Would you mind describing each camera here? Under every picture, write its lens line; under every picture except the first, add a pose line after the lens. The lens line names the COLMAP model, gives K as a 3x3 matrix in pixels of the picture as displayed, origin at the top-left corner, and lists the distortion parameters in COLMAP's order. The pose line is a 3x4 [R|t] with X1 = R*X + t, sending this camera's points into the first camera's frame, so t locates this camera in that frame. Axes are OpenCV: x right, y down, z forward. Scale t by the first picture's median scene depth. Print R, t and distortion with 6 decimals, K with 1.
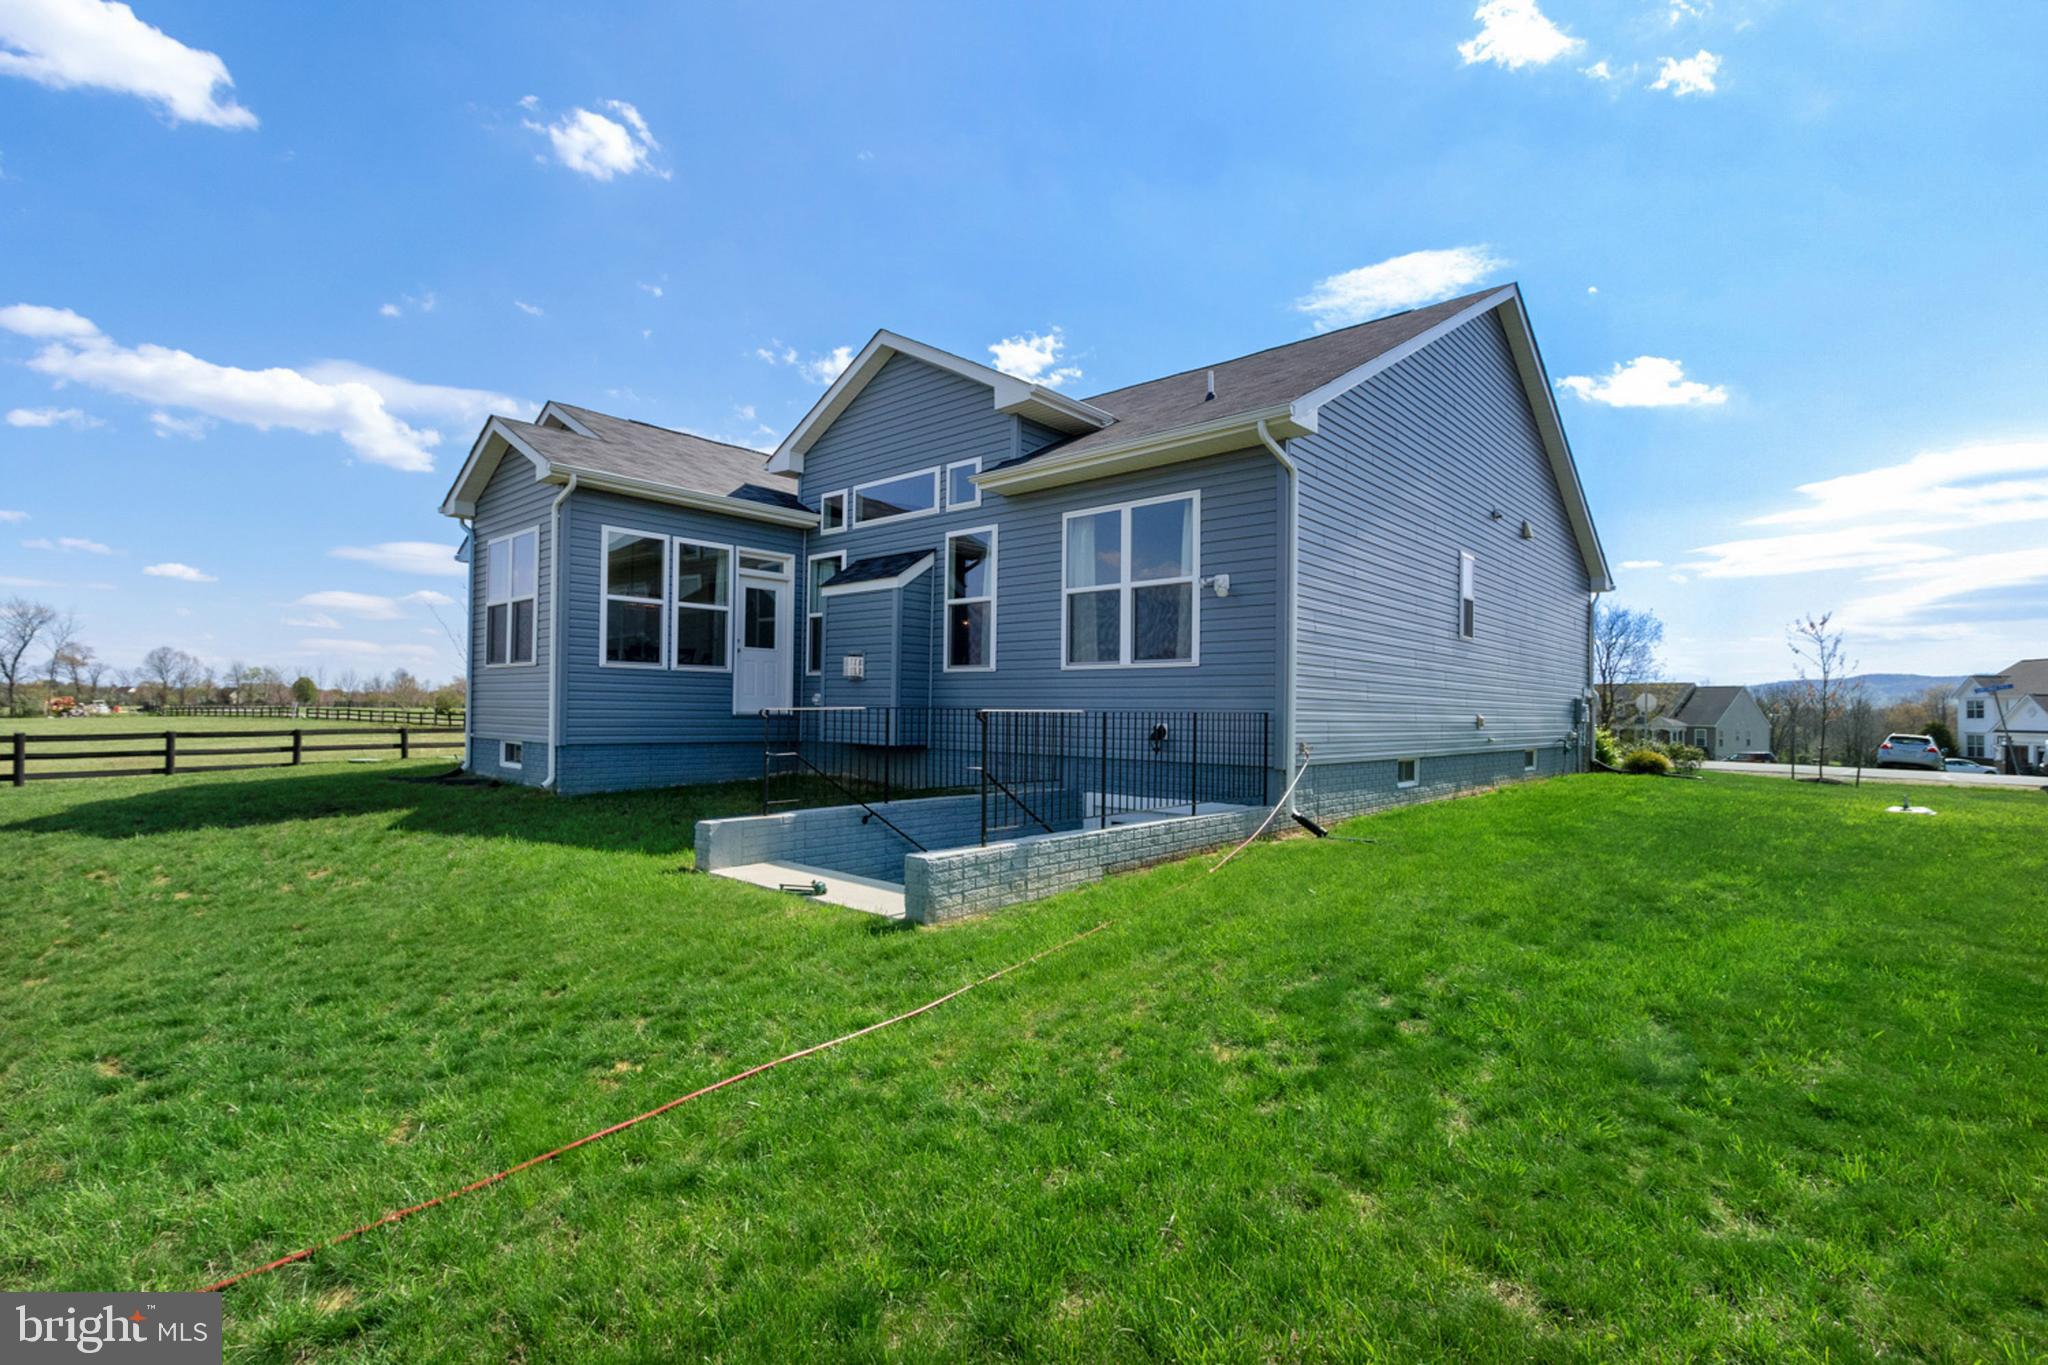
lens RADIAL K [[916.9, 0, 1015.5], [0, 916.9, 690.0], [0, 0, 1]] dist [0.000680, -0.000257]
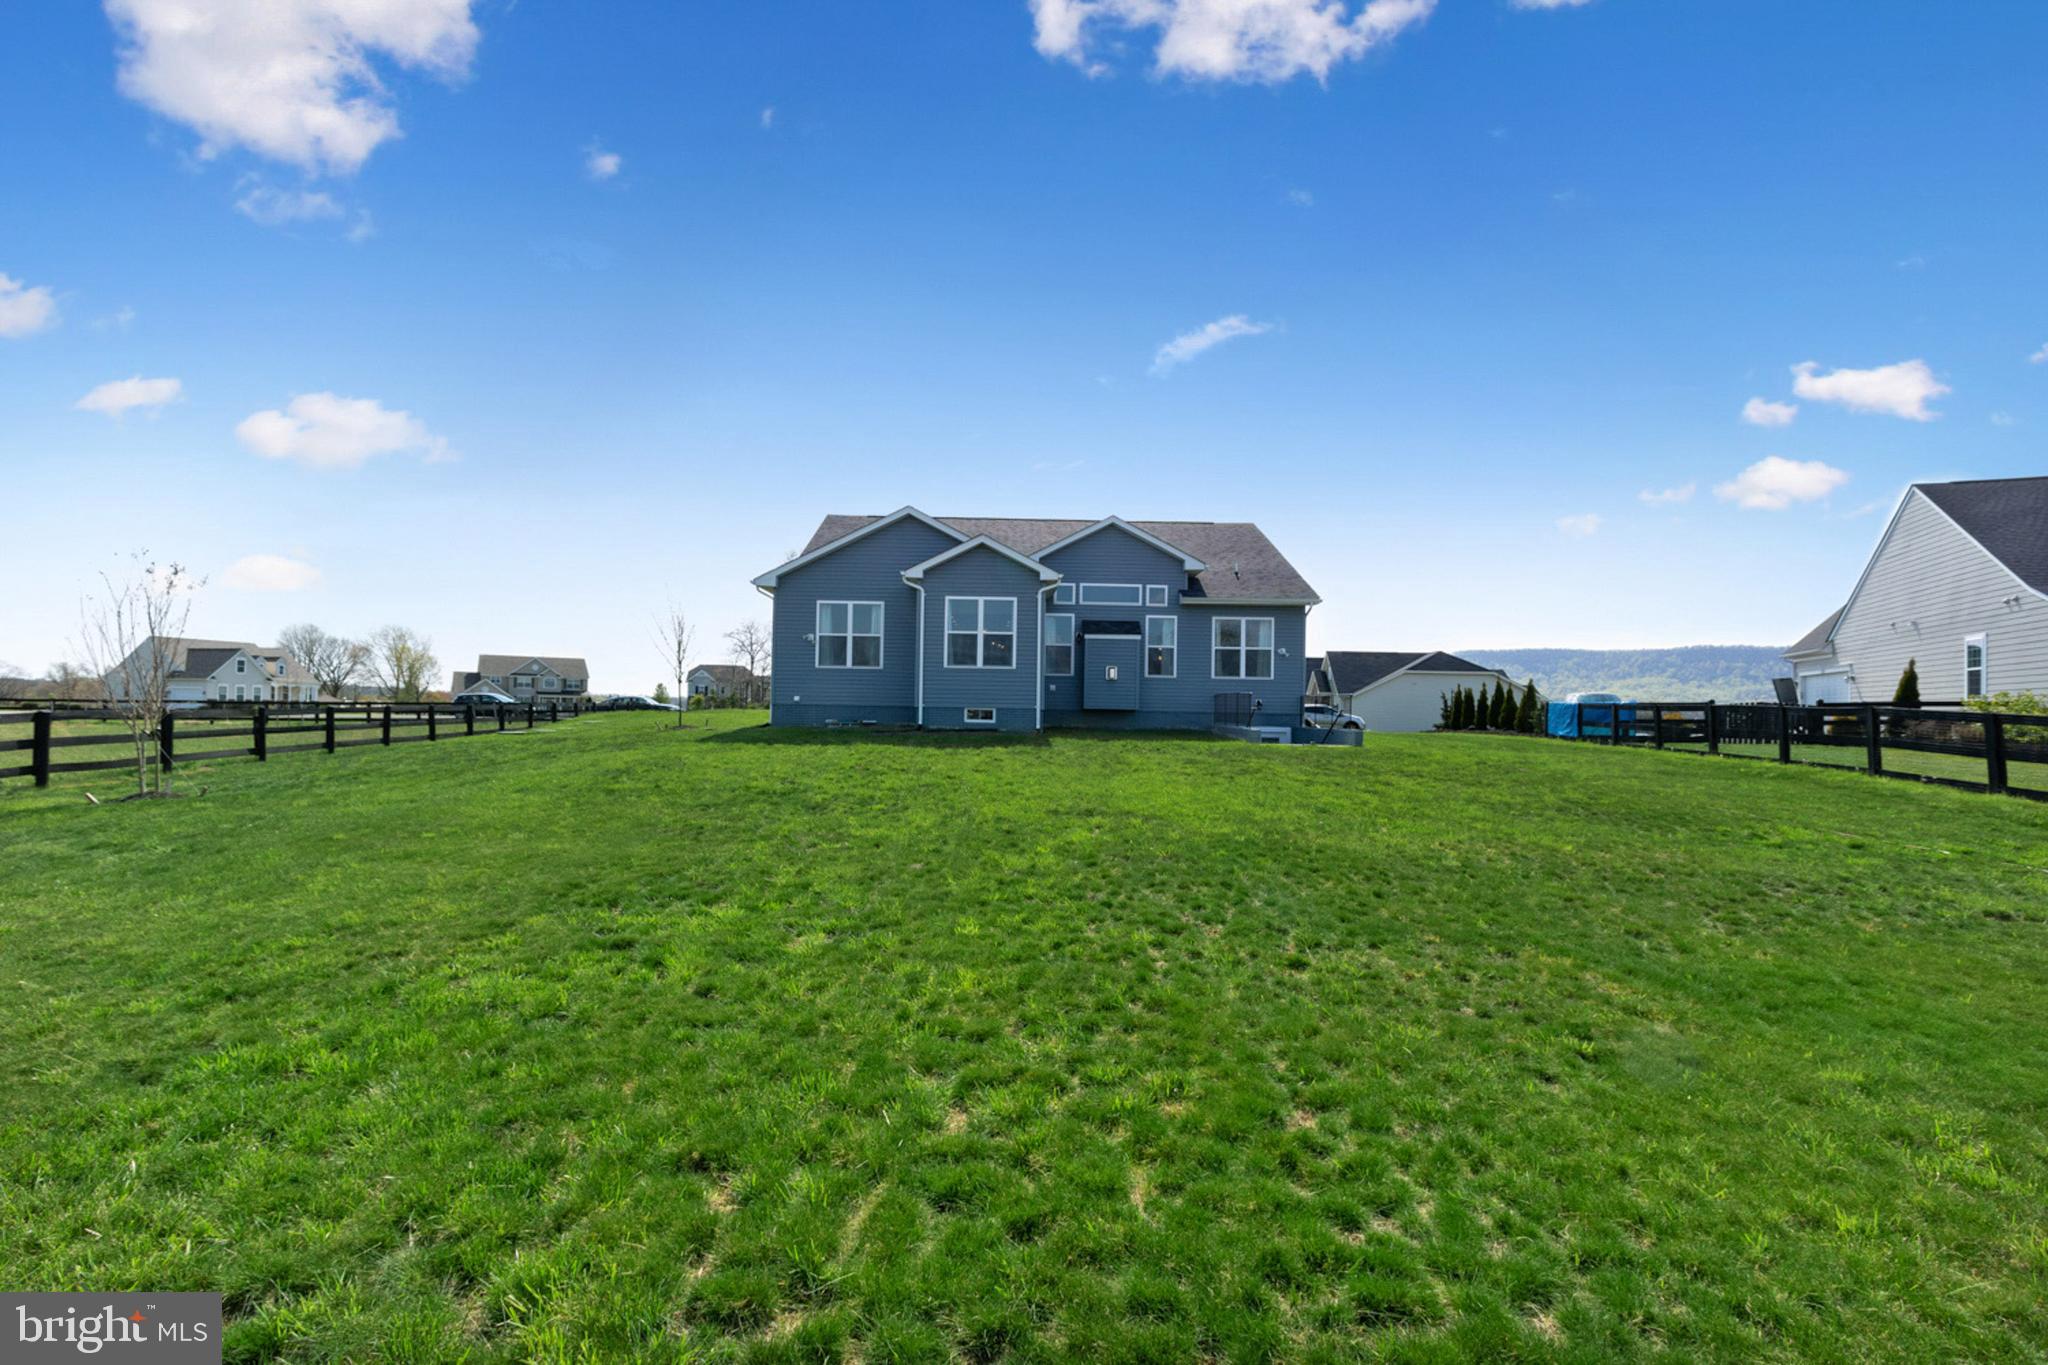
lens RADIAL K [[916.9, 0, 1015.5], [0, 916.9, 690.0], [0, 0, 1]] dist [0.000680, -0.000257]
pose [[0.749764, 0.015260, 0.661529, -1.743772], [-0.023433, 0.999719, 0.003497, 0.011163], [-0.661290, -0.018124, 0.749911, -0.464187]]
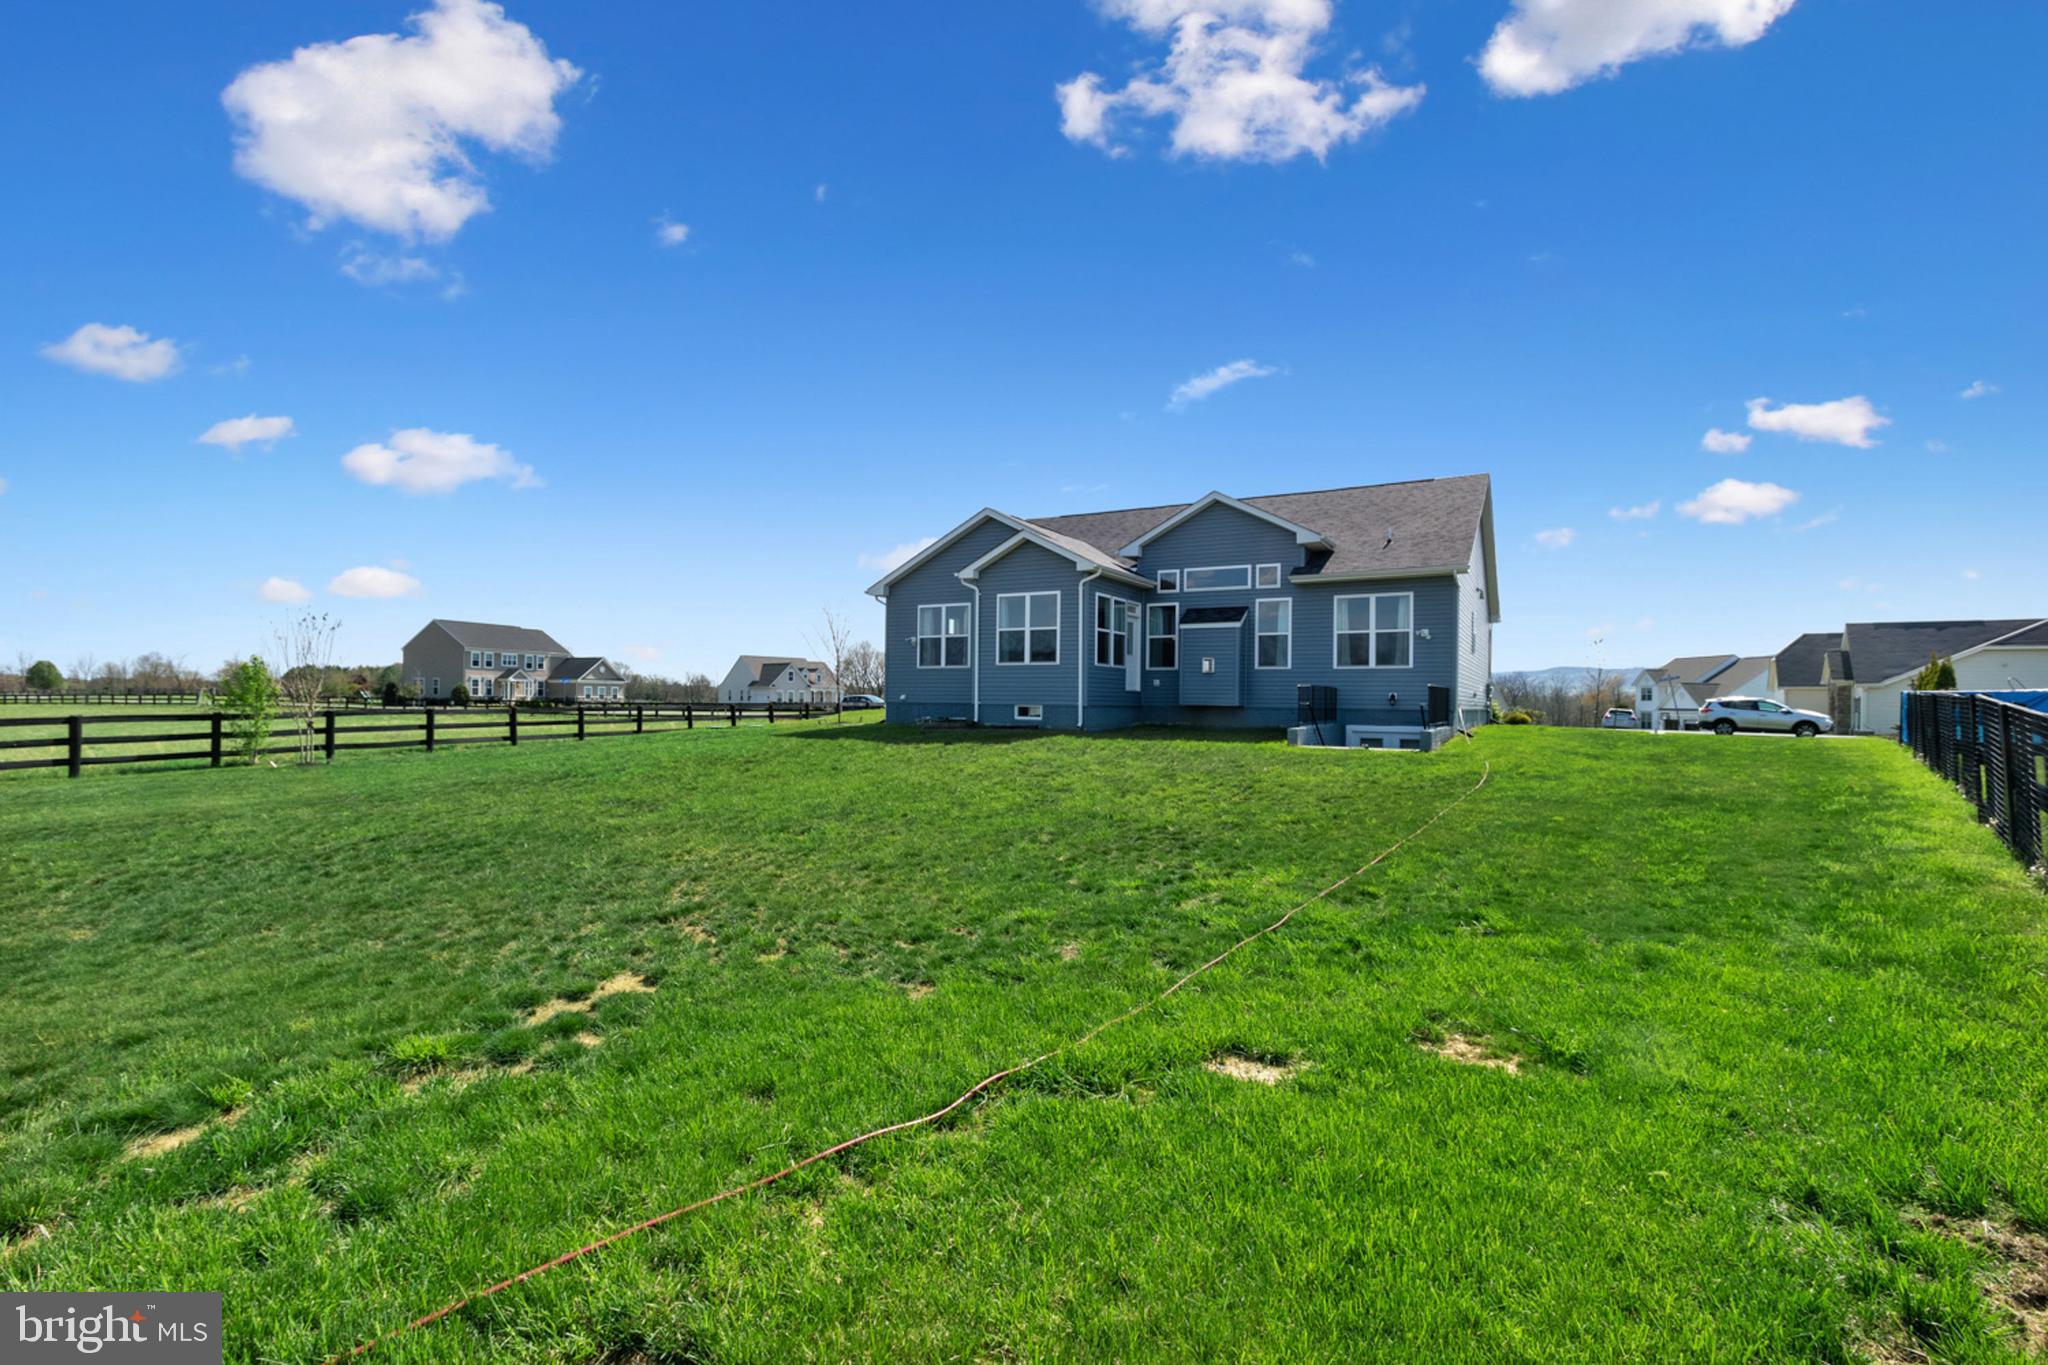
lens RADIAL K [[916.9, 0, 1015.5], [0, 916.9, 690.0], [0, 0, 1]] dist [0.000680, -0.000257]
pose [[0.977259, 0.000061, 0.212049, -0.977680], [-0.002887, 0.999911, 0.013017, 0.001744], [-0.212029, -0.013333, 0.977172, -0.814098]]
